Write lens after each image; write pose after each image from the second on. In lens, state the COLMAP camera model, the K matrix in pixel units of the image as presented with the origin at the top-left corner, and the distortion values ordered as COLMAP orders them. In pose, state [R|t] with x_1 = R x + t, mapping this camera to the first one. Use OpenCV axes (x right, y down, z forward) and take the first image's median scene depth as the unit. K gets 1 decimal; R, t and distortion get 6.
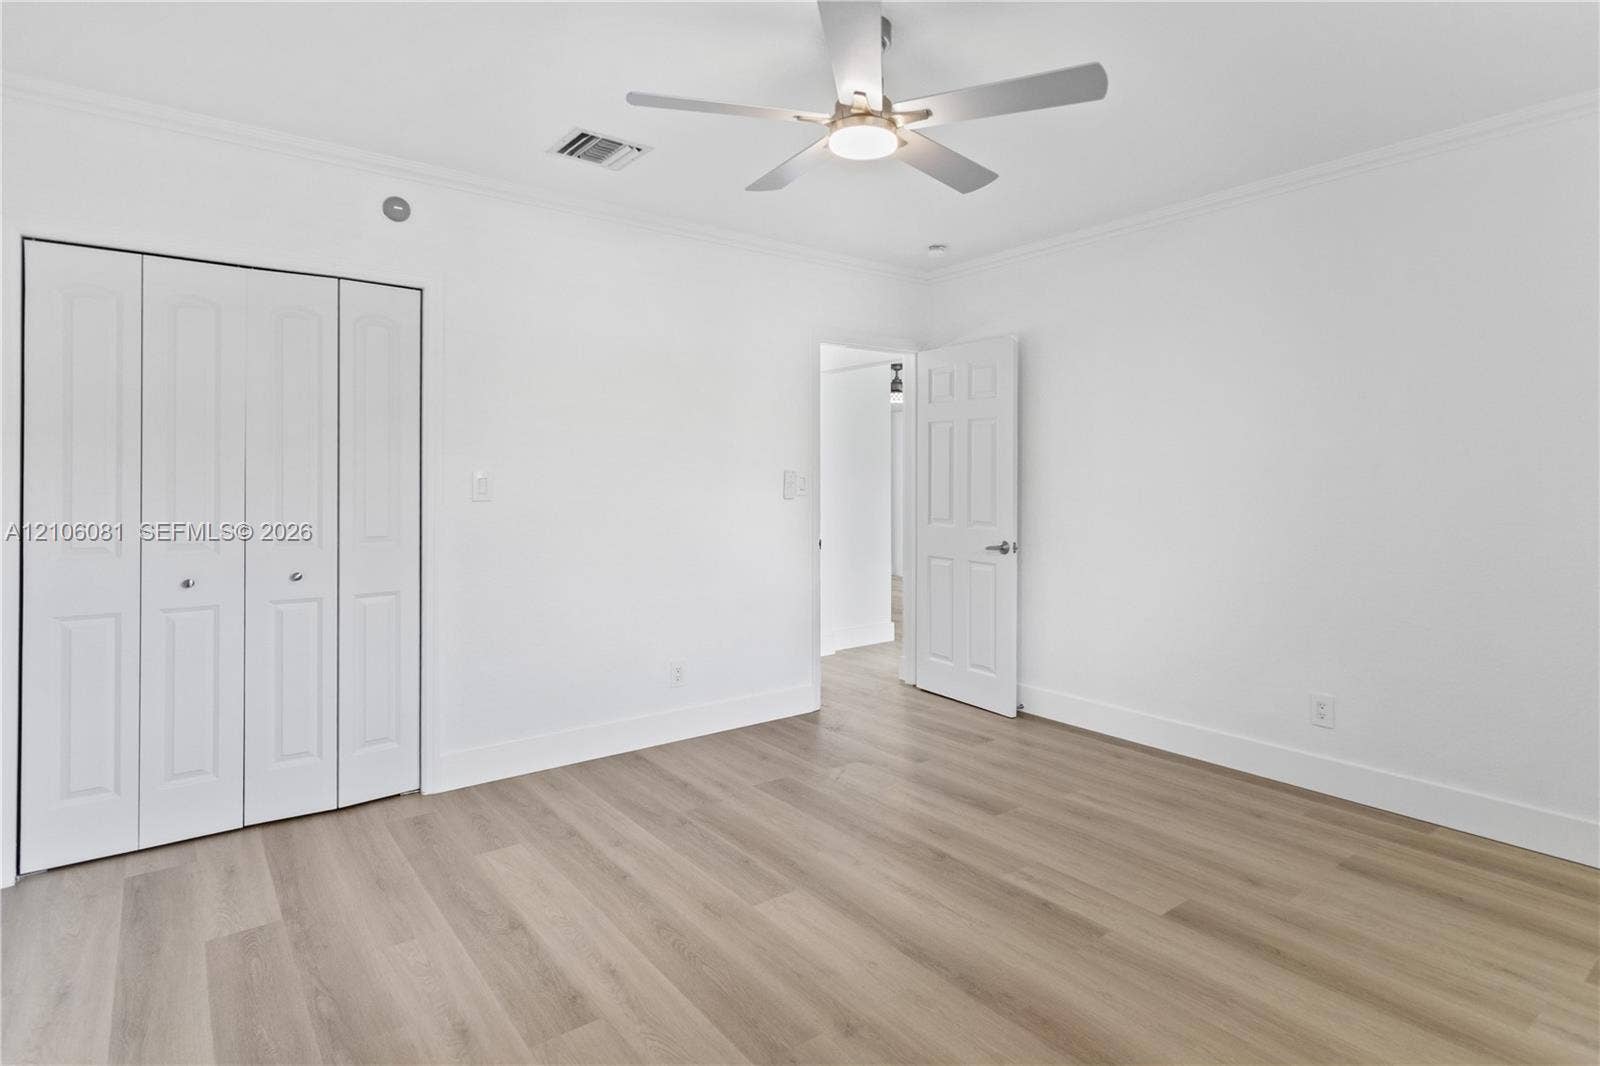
lens RADIAL K [[837.6, 0, 808.4], [0, 837.6, 468.3], [0, 0, 1]] dist [0.002112, 0.000084]
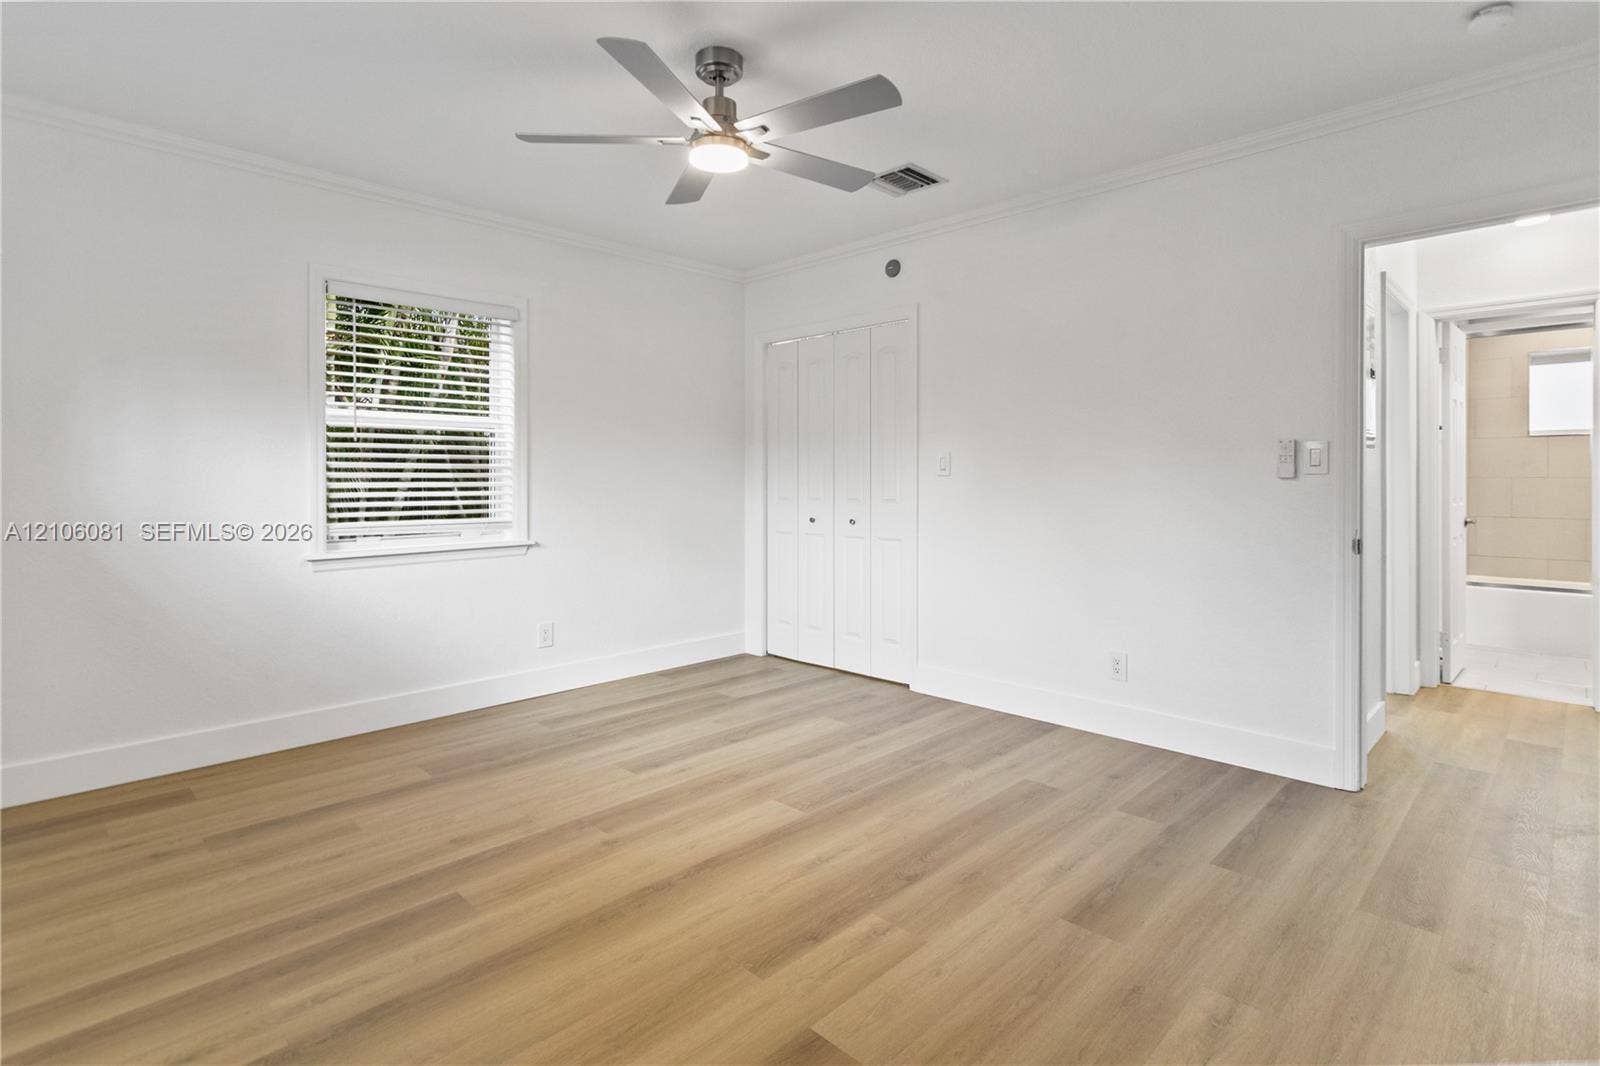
lens RADIAL K [[791.1, 0, 799.1], [0, 791.1, 477.8], [0, 0, 1]] dist [0.004547, 0.000980]
pose [[0.139806, 0.003984, -0.990171, 0.938100], [0.015575, 0.999859, 0.006222, 0.039261], [0.990056, -0.016292, 0.139724, 0.764259]]
